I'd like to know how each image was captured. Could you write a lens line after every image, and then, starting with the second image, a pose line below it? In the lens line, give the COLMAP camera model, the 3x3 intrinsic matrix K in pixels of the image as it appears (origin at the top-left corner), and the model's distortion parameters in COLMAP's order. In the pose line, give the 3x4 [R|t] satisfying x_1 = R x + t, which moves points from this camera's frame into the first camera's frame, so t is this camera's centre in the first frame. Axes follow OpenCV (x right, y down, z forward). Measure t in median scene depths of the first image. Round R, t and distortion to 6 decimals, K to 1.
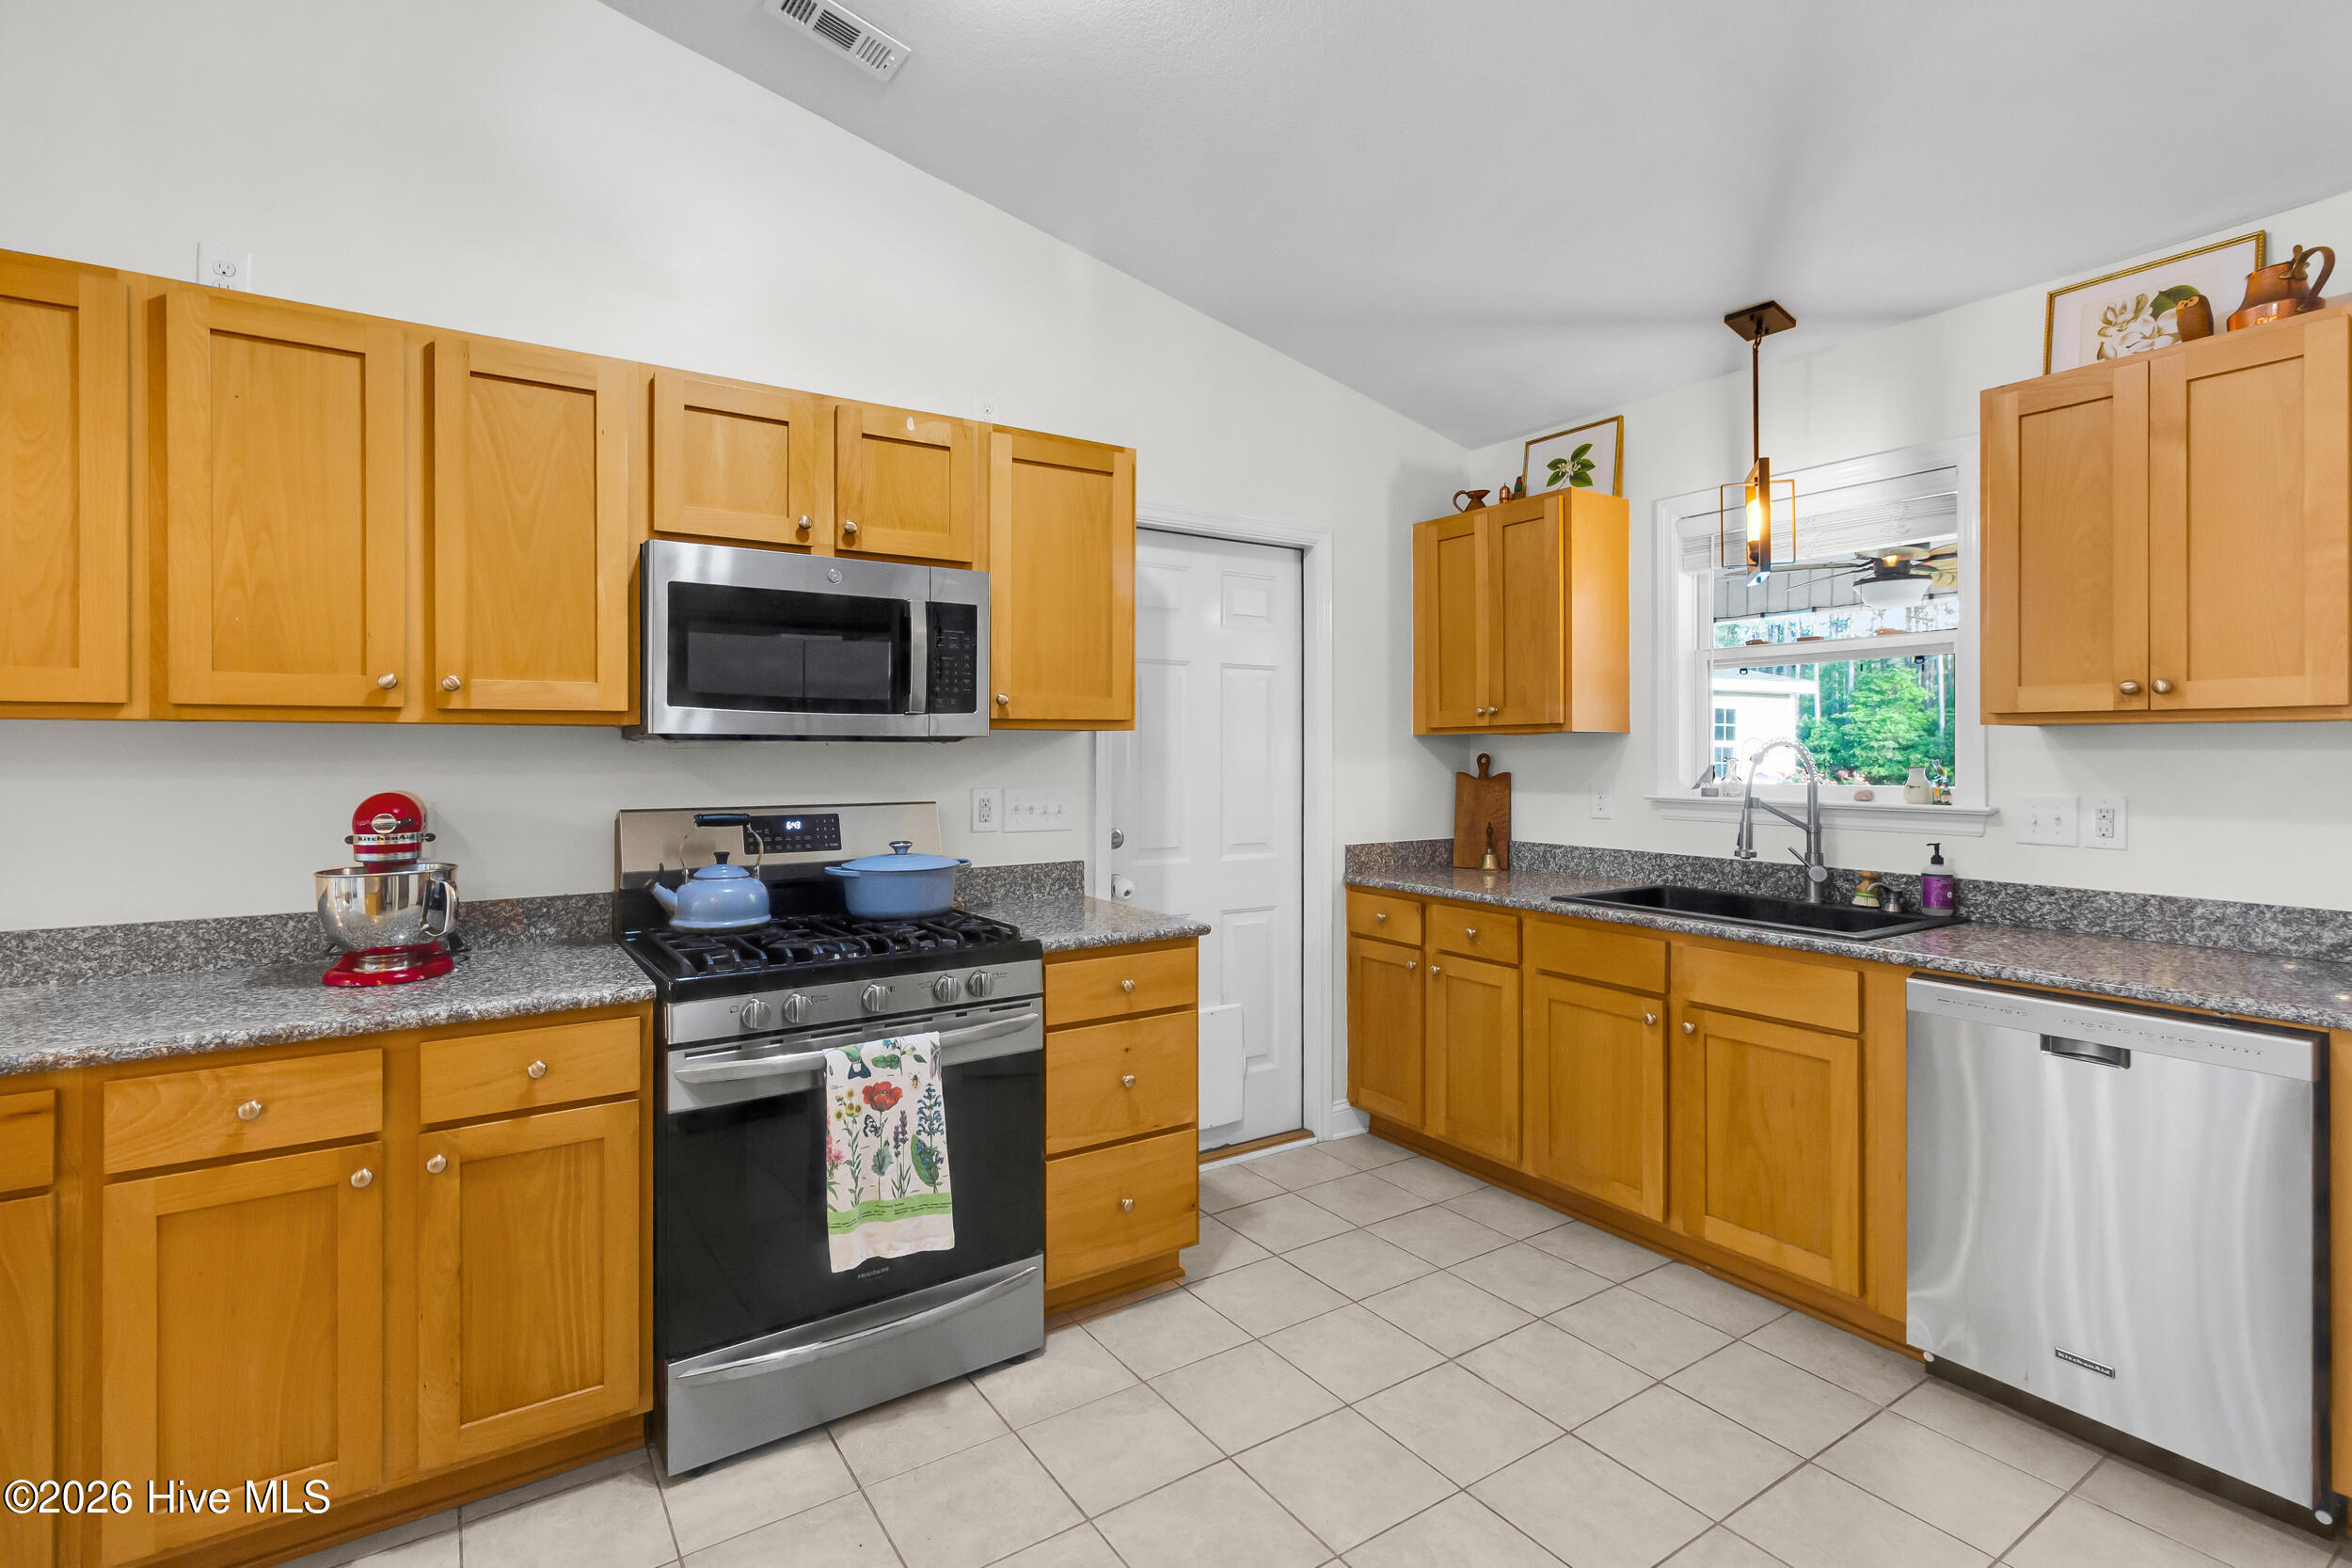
lens RADIAL K [[1096.4, 0, 1177.7], [0, 1096.4, 750.1], [0, 0, 1]] dist [0.002487, 0.000643]
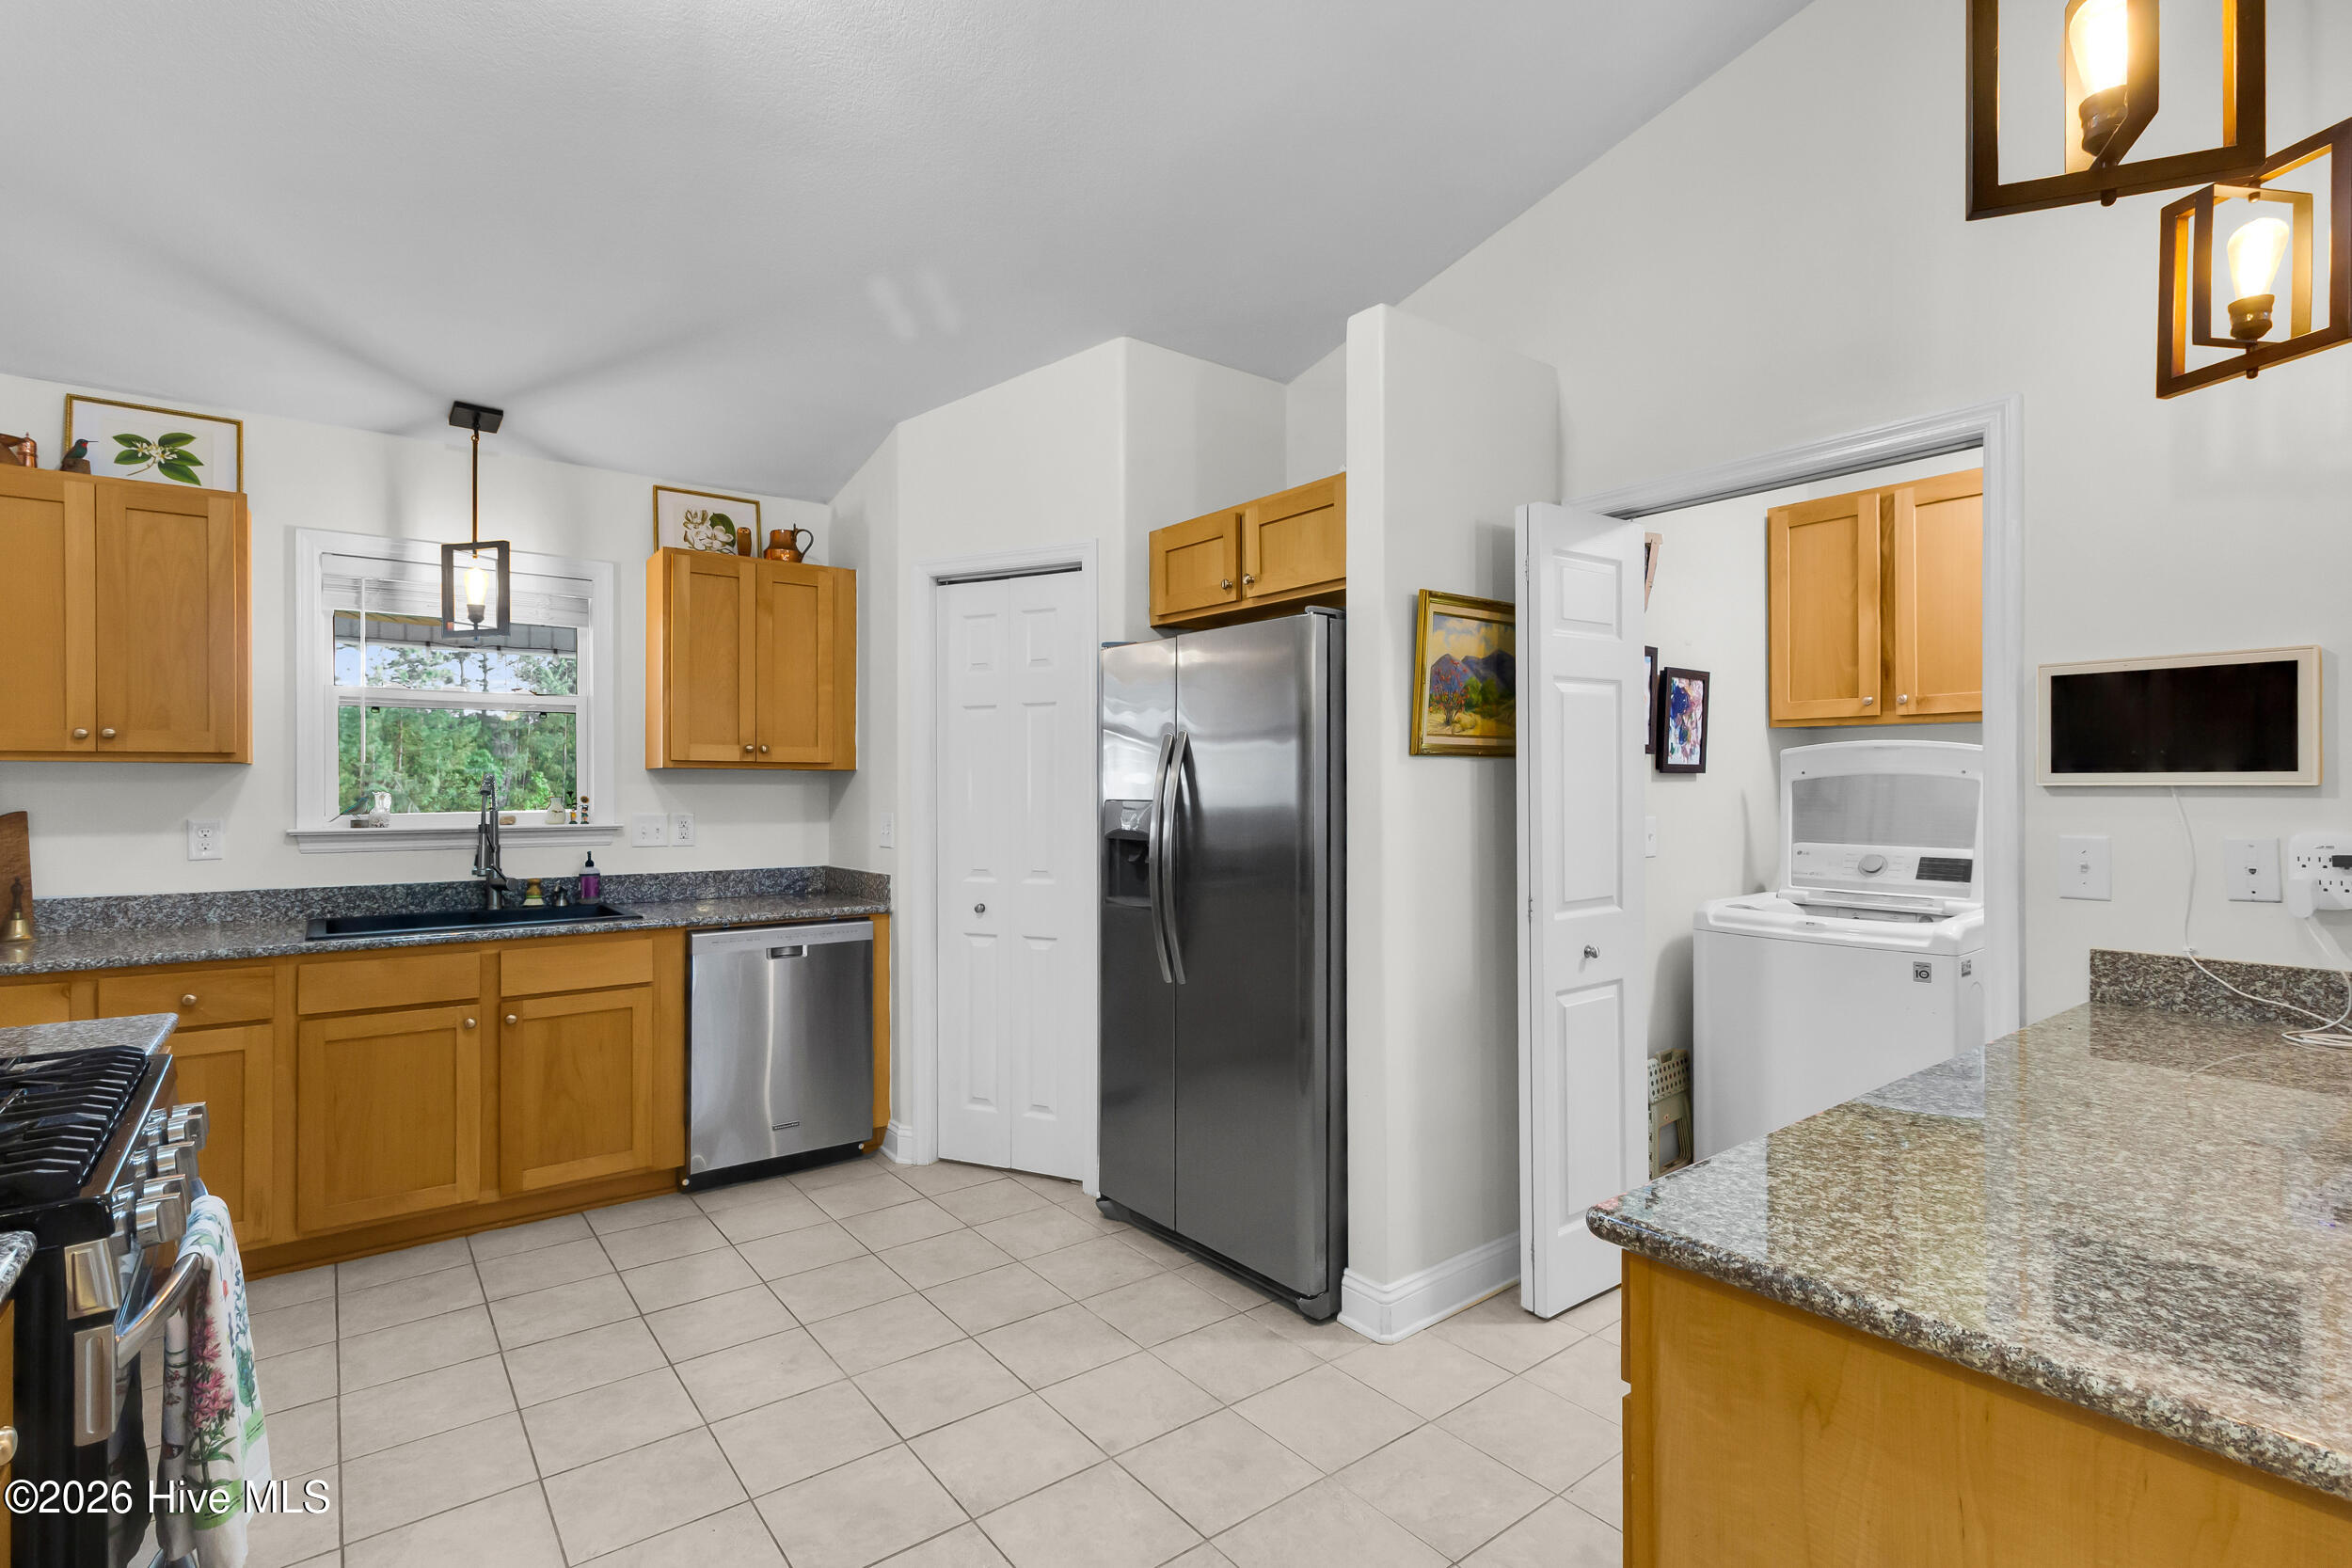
lens RADIAL K [[1108.5, 0, 1176.0], [0, 1108.5, 784.0], [0, 0, 1]] dist [0.003366, 0.000753]
pose [[-0.066266, 0.003449, 0.997796, -0.726626], [-0.001692, 0.999992, -0.003569, 0.003386], [-0.997801, -0.001925, -0.066260, 0.344552]]
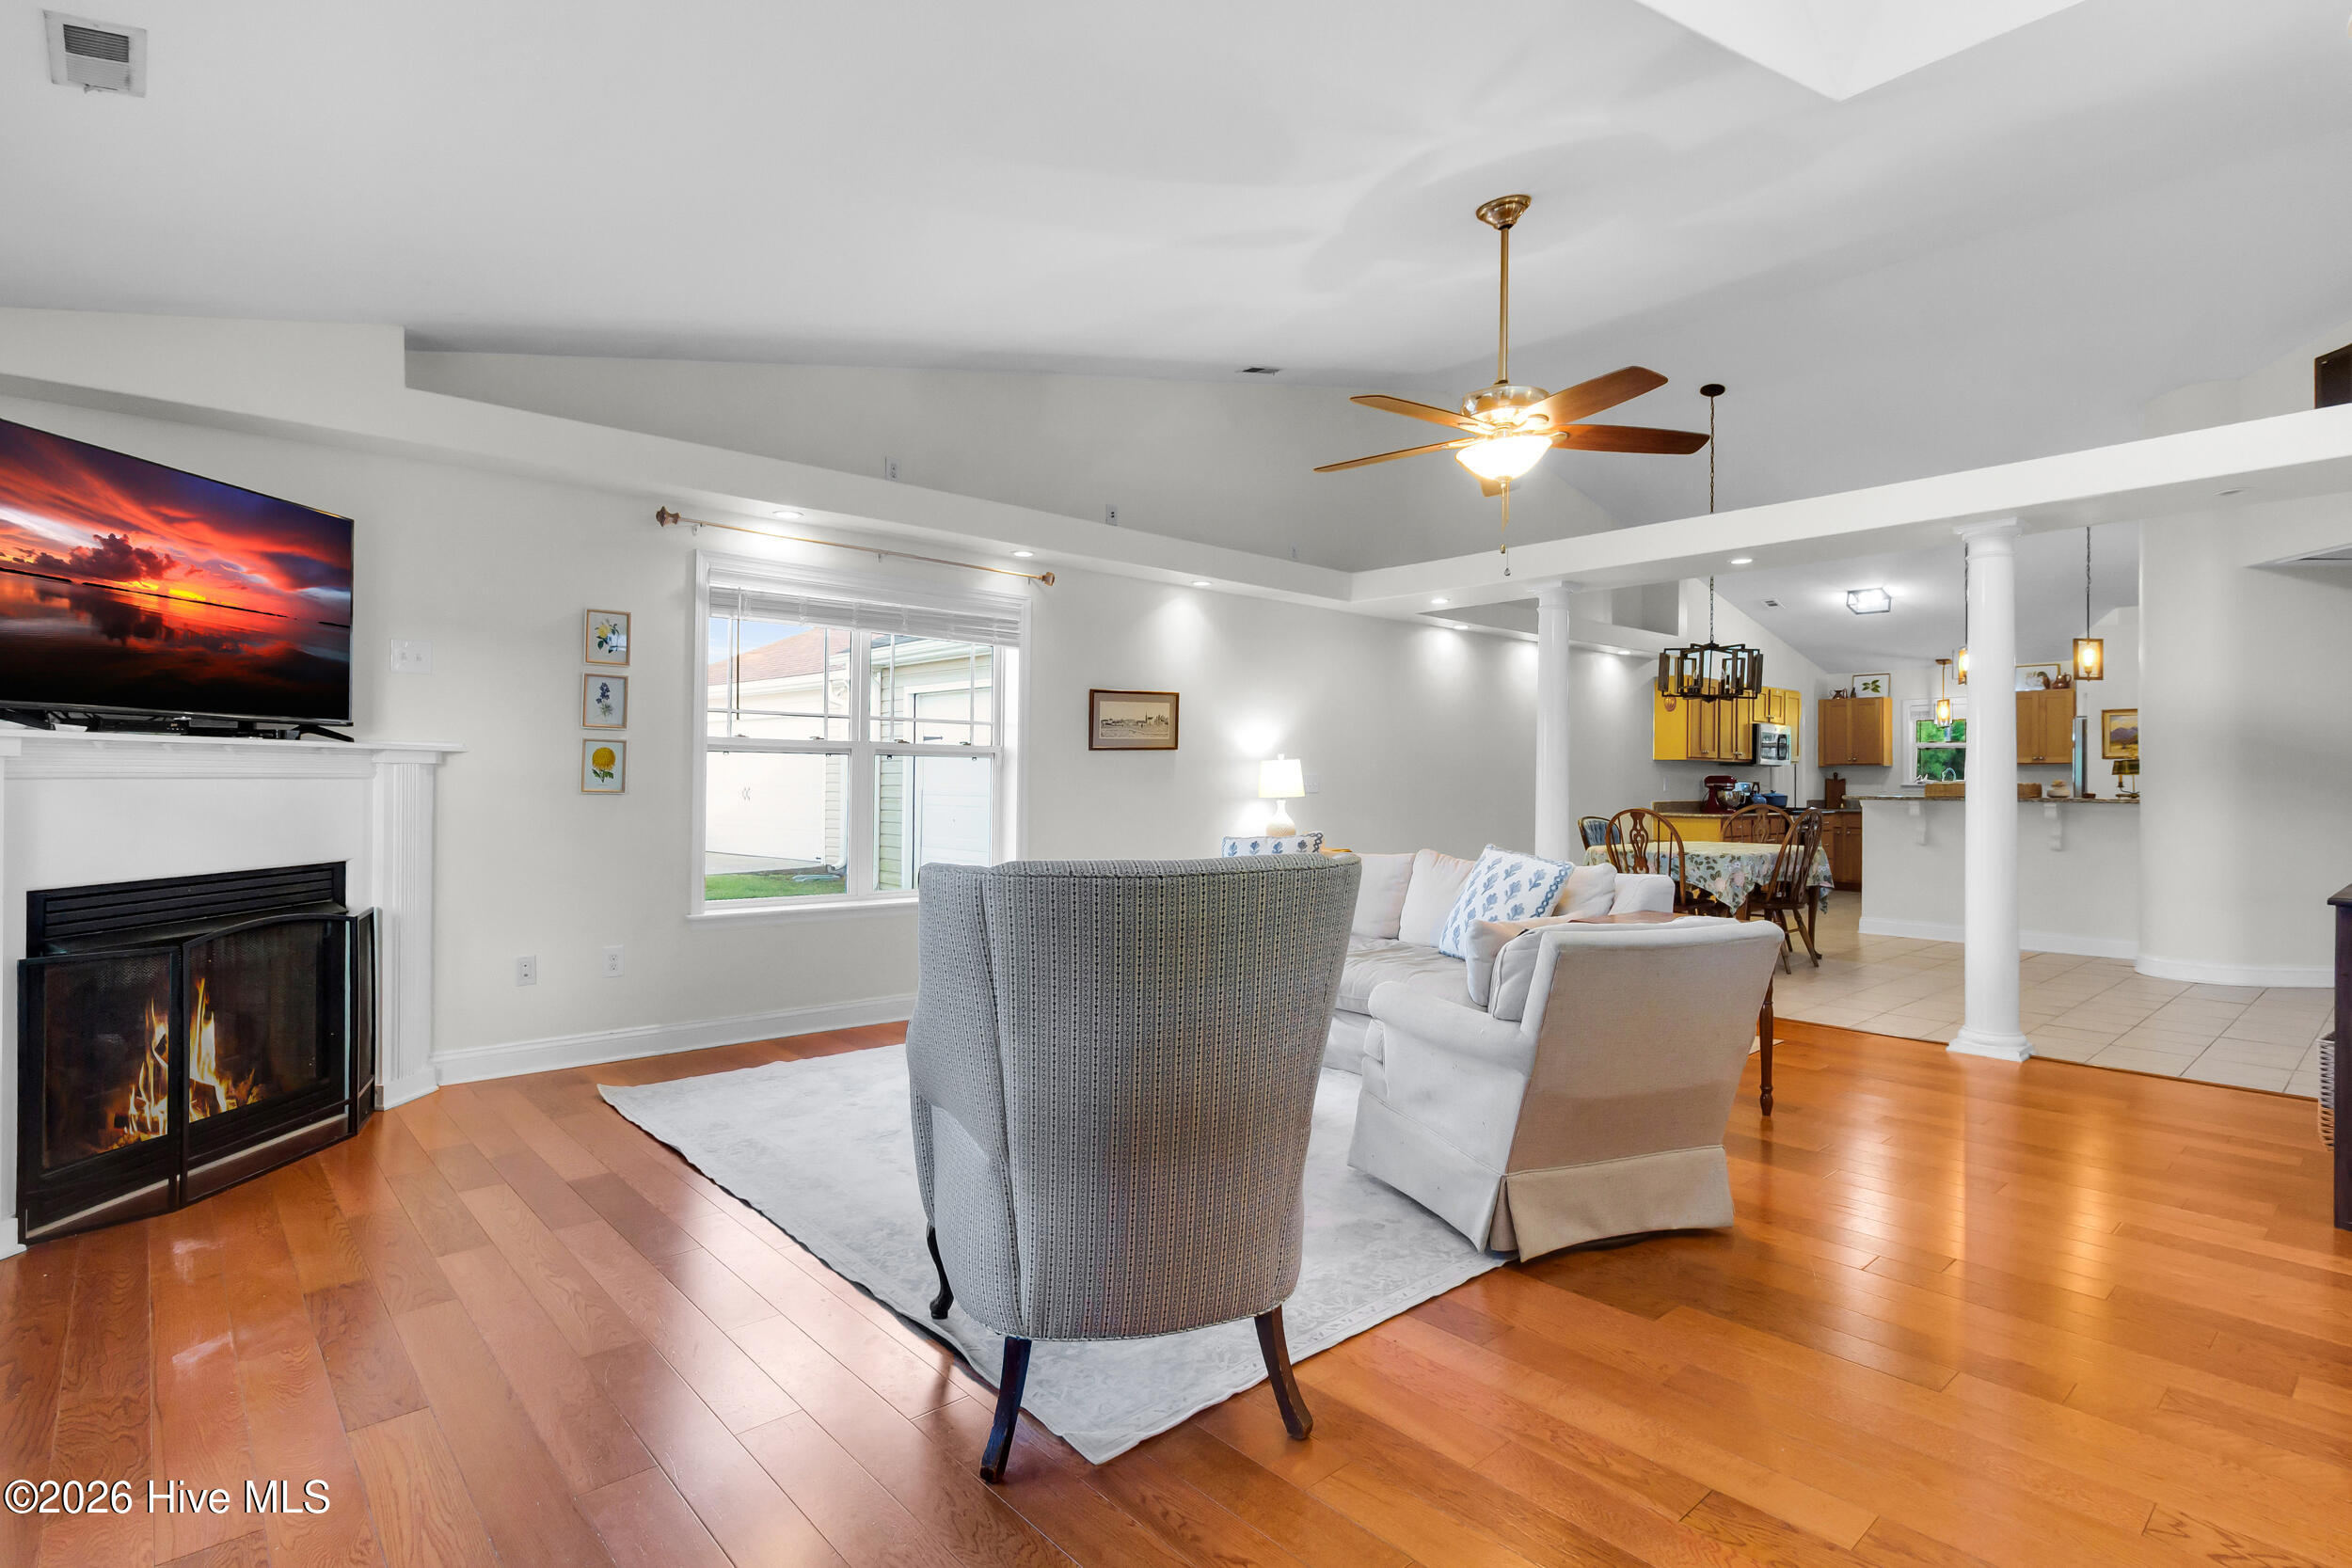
lens RADIAL K [[1152.5, 0, 1176.0], [0, 1152.5, 784.0], [0, 0, 1]] dist [0.003598, 0.000578]
pose [[0.989491, 0.008652, 0.144337, -2.892815], [-0.009174, 0.999954, 0.002955, 0.061812], [-0.144305, -0.004249, 0.989524, -2.799117]]
